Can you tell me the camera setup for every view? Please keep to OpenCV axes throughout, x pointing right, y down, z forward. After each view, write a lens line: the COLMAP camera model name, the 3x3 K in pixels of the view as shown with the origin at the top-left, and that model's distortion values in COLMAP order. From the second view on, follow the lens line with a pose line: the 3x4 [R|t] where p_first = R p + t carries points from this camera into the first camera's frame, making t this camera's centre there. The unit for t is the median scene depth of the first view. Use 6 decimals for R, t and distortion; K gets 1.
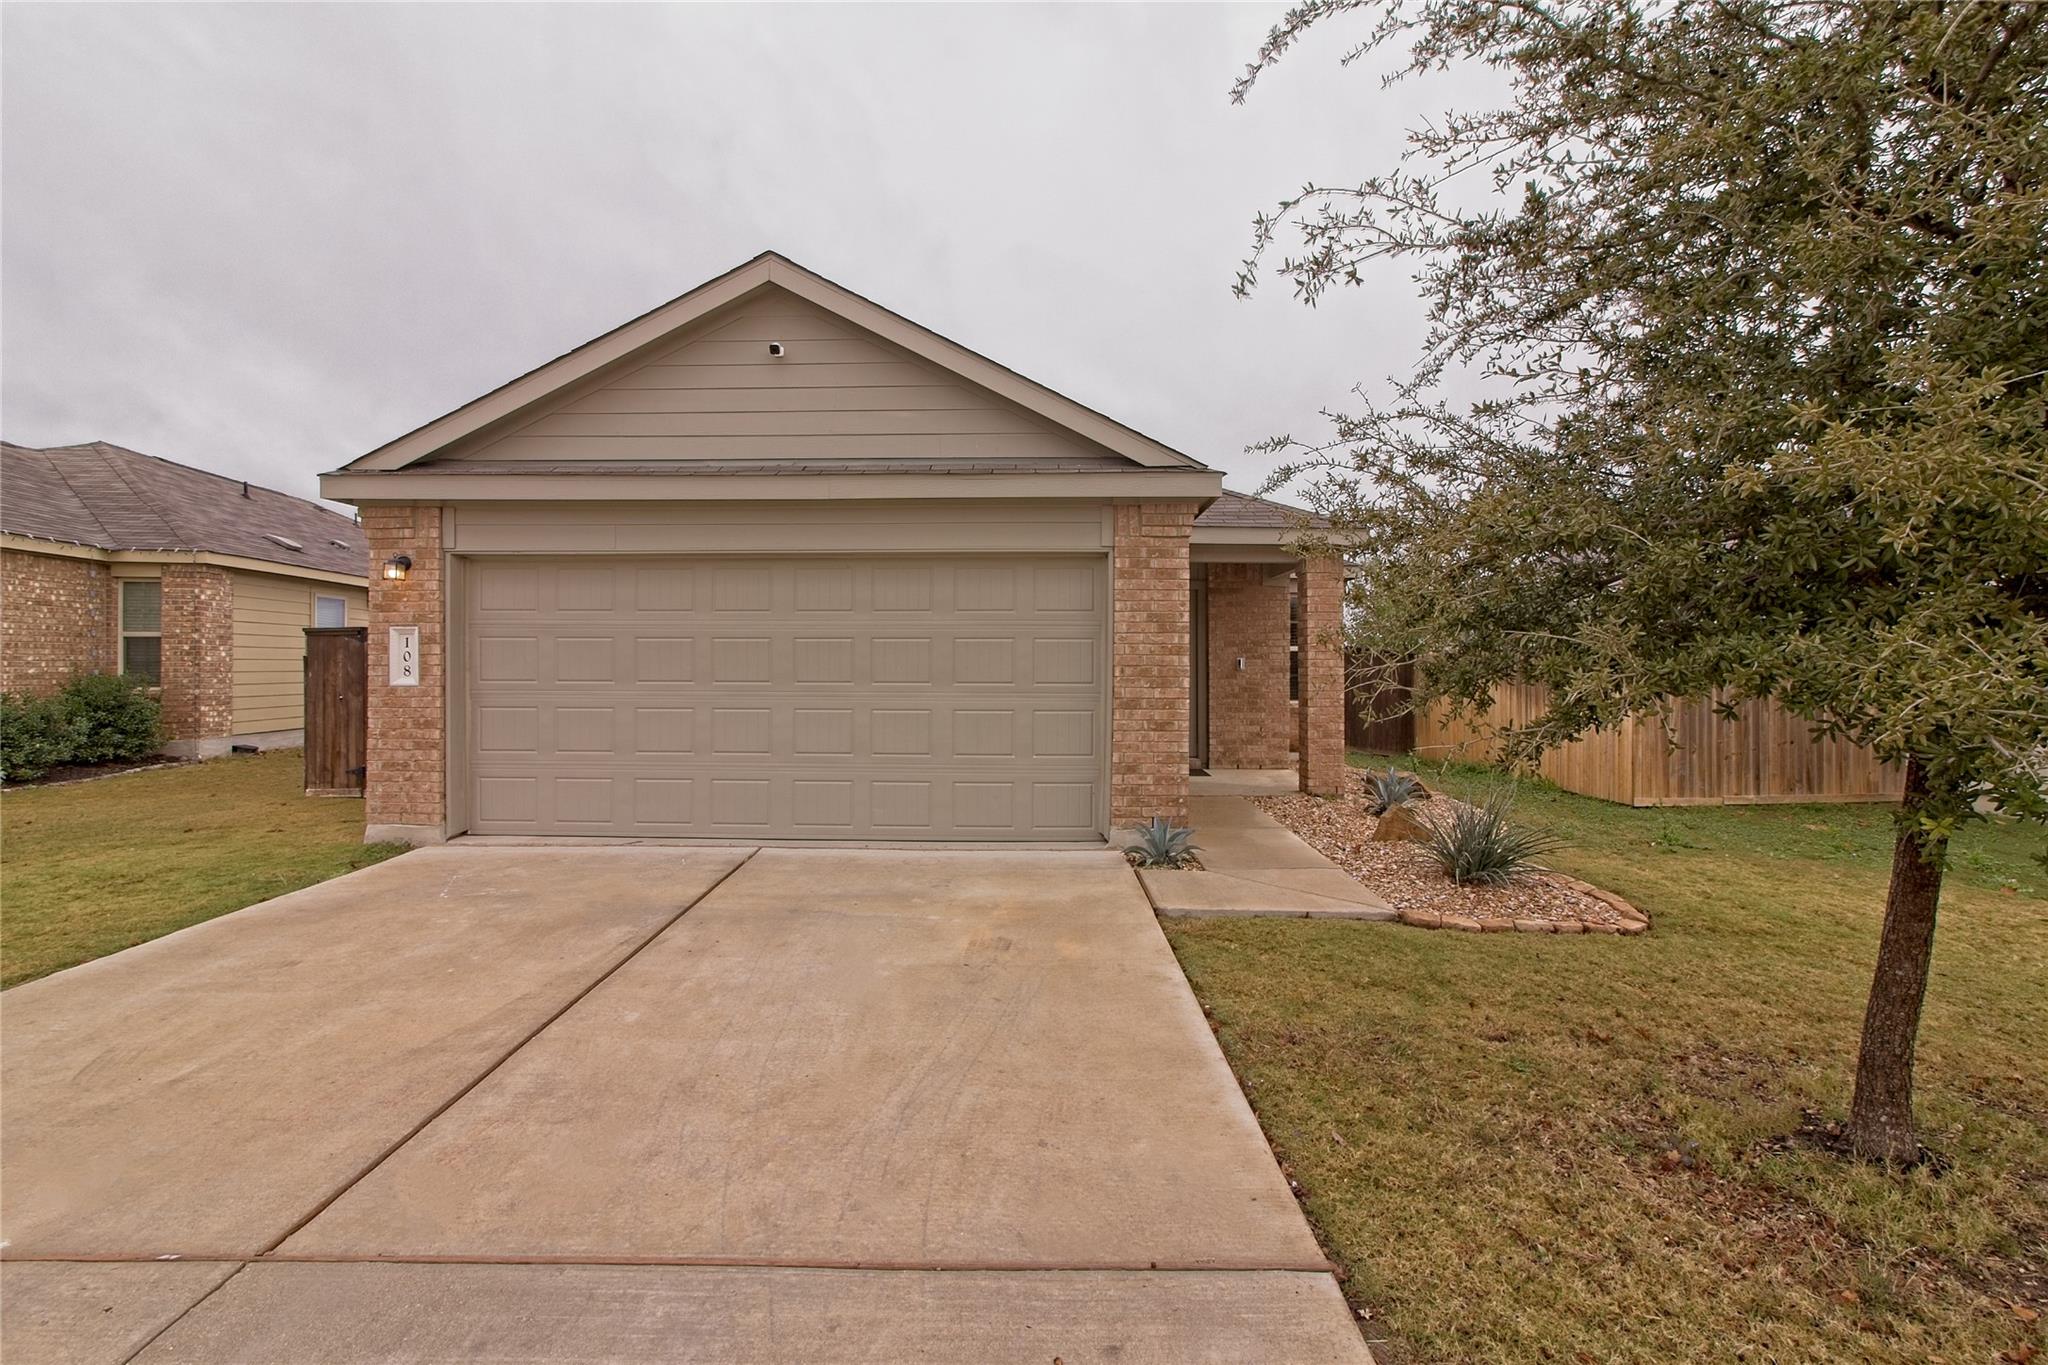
lens RADIAL K [[945.2, 0, 1016.7], [0, 945.2, 663.5], [0, 0, 1]] dist [-0.022711, 0.015319]
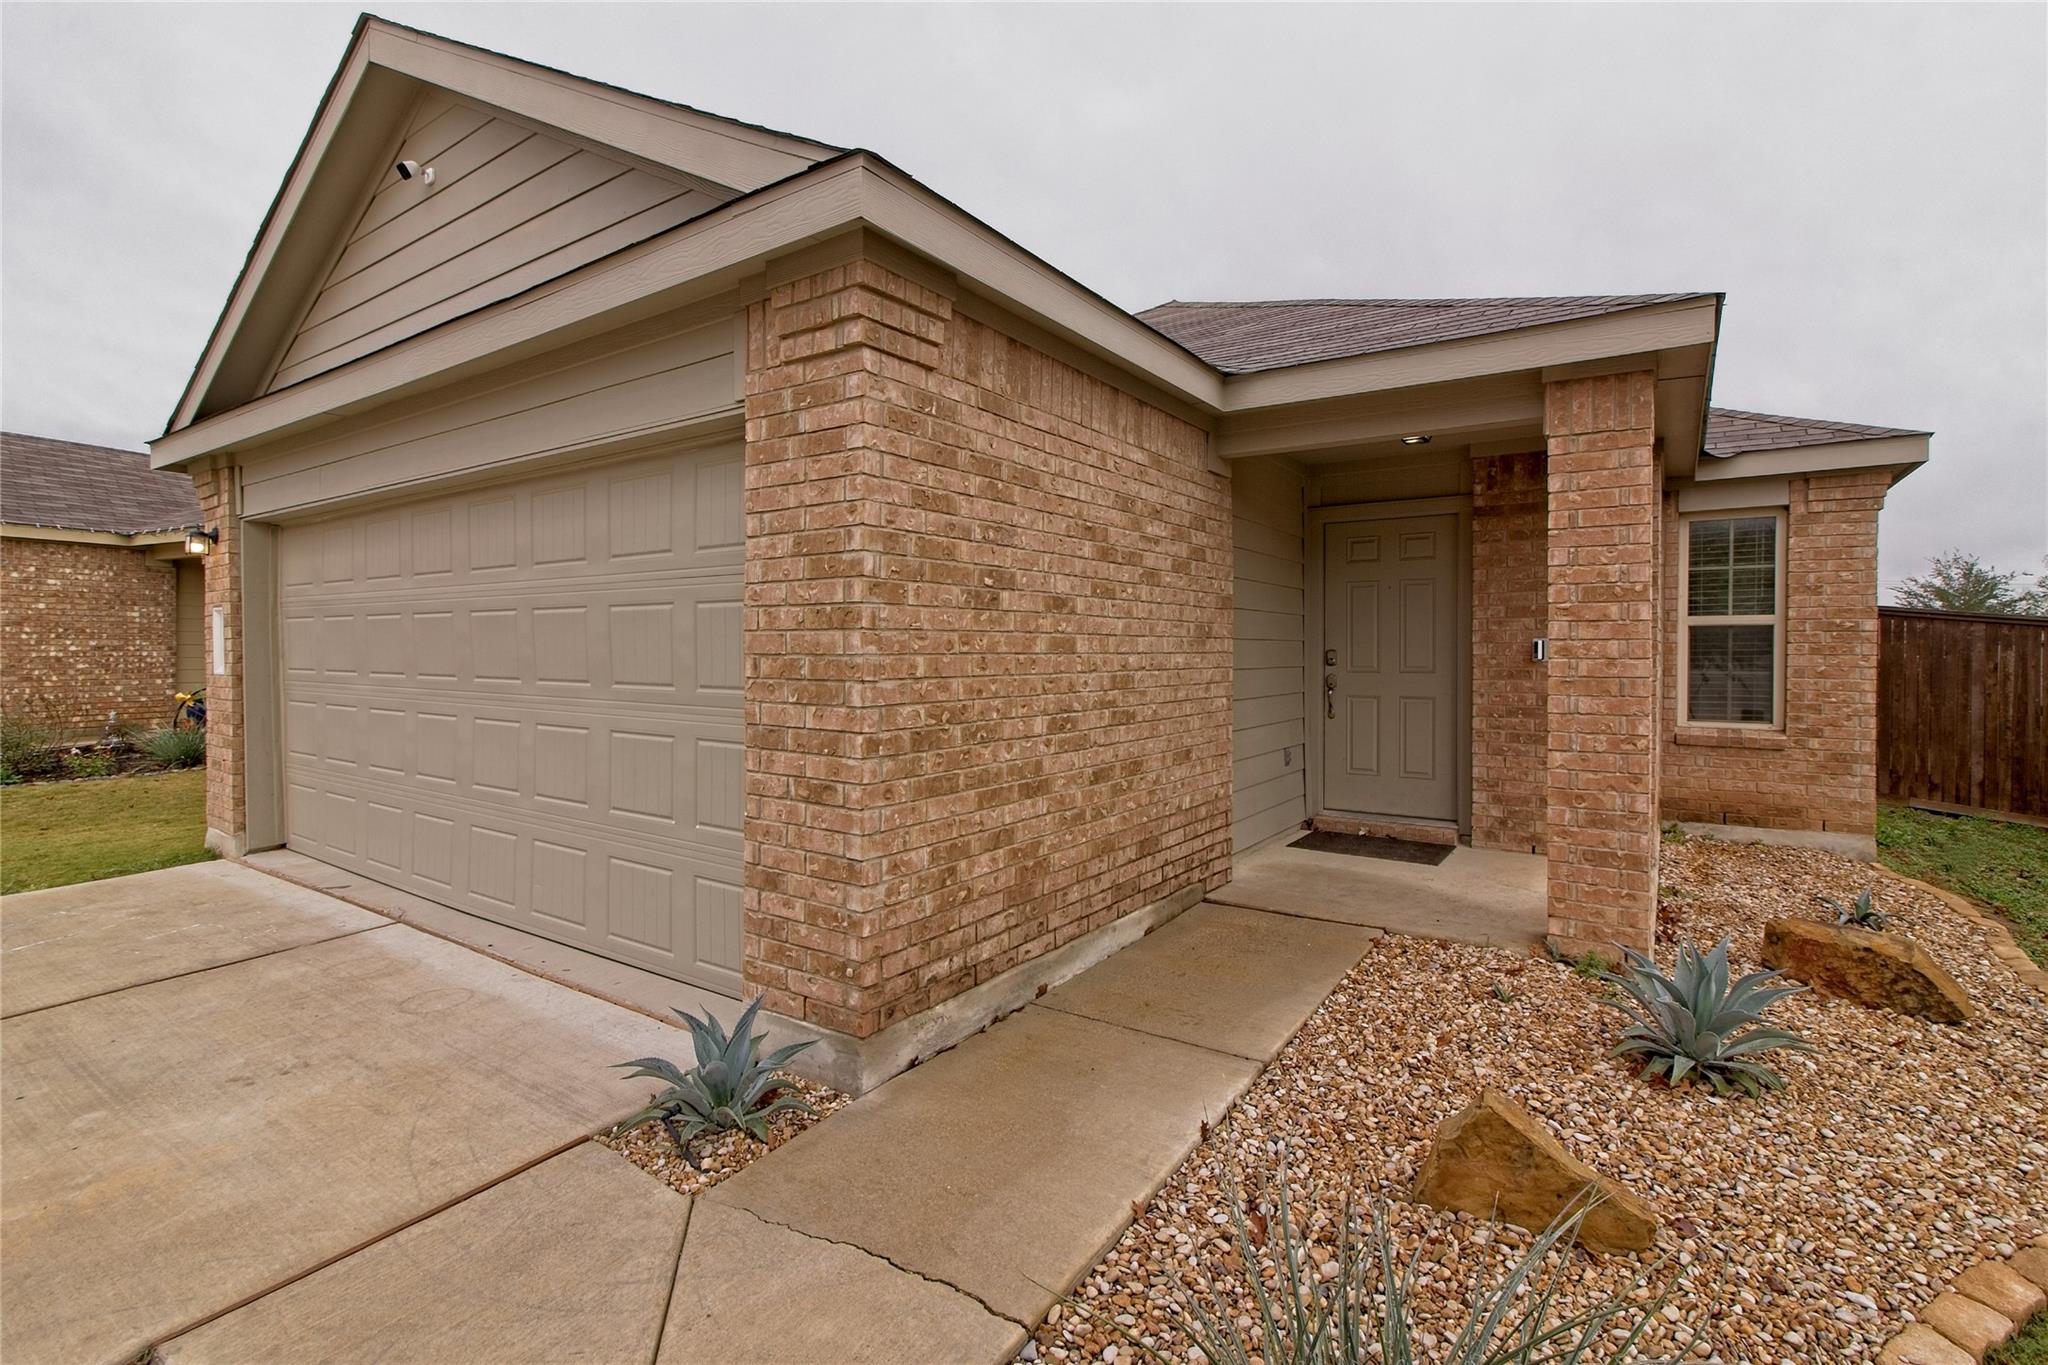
lens RADIAL K [[940.8, 0, 1019.9], [0, 940.8, 663.3], [0, 0, 1]] dist [-0.000274, 0.000144]
pose [[0.830495, 0.008962, -0.556954, 0.468125], [-0.000200, 0.999875, 0.015791, -0.000655], [0.557026, -0.013003, 0.830393, 0.683643]]
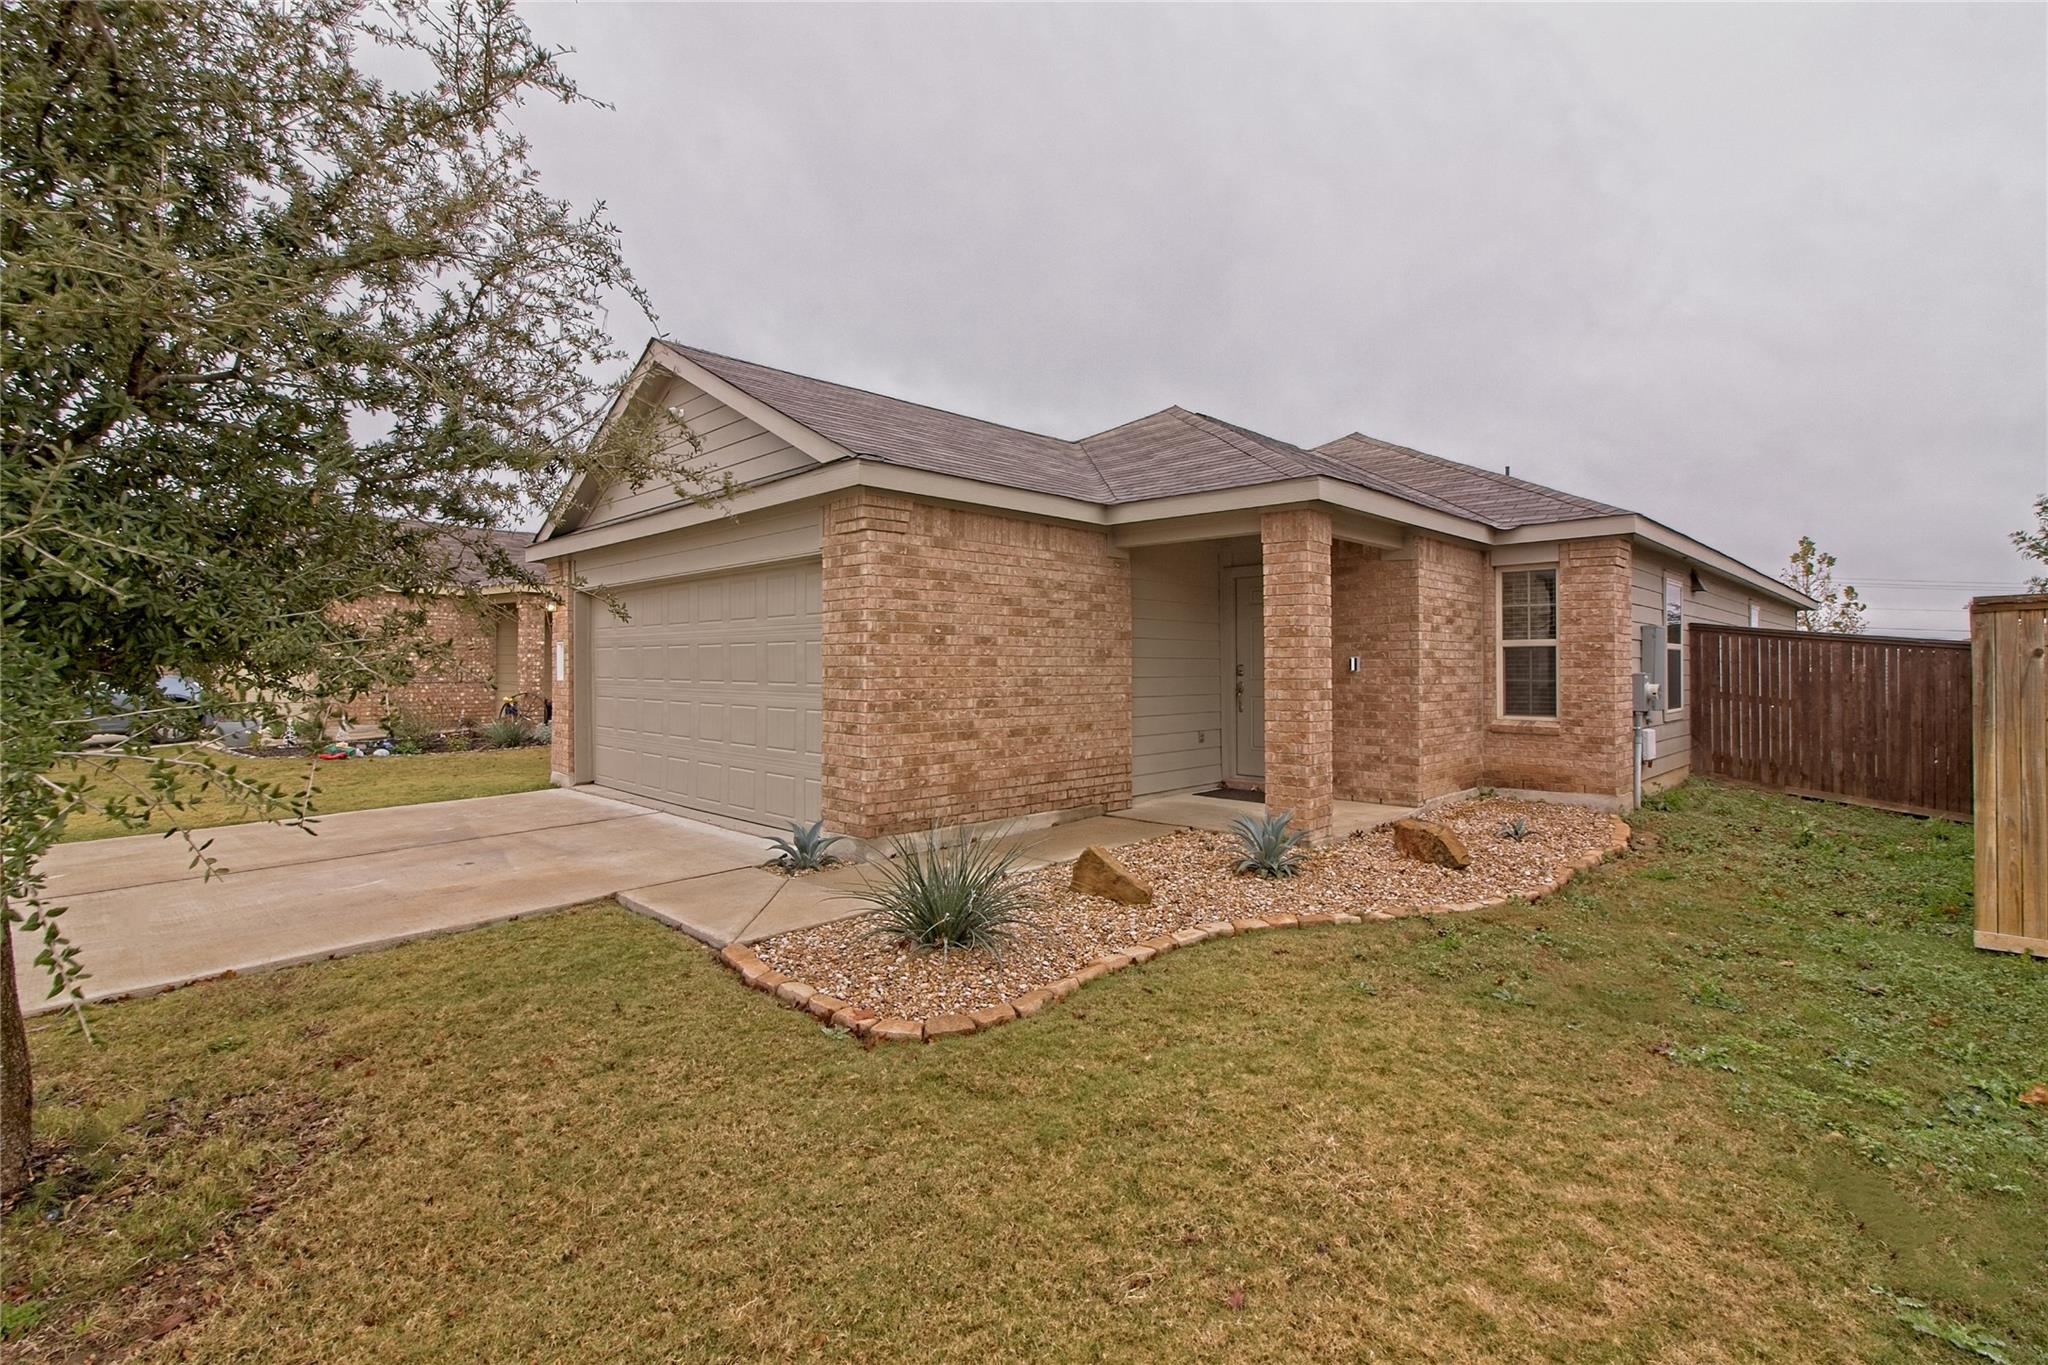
lens RADIAL K [[945.2, 0, 1016.7], [0, 945.2, 663.5], [0, 0, 1]] dist [-0.022711, 0.015319]
pose [[0.717103, -0.003964, -0.696956, 0.936322], [0.002079, 0.999992, -0.003549, 0.003028], [0.696964, 0.001096, 0.717105, 0.423119]]
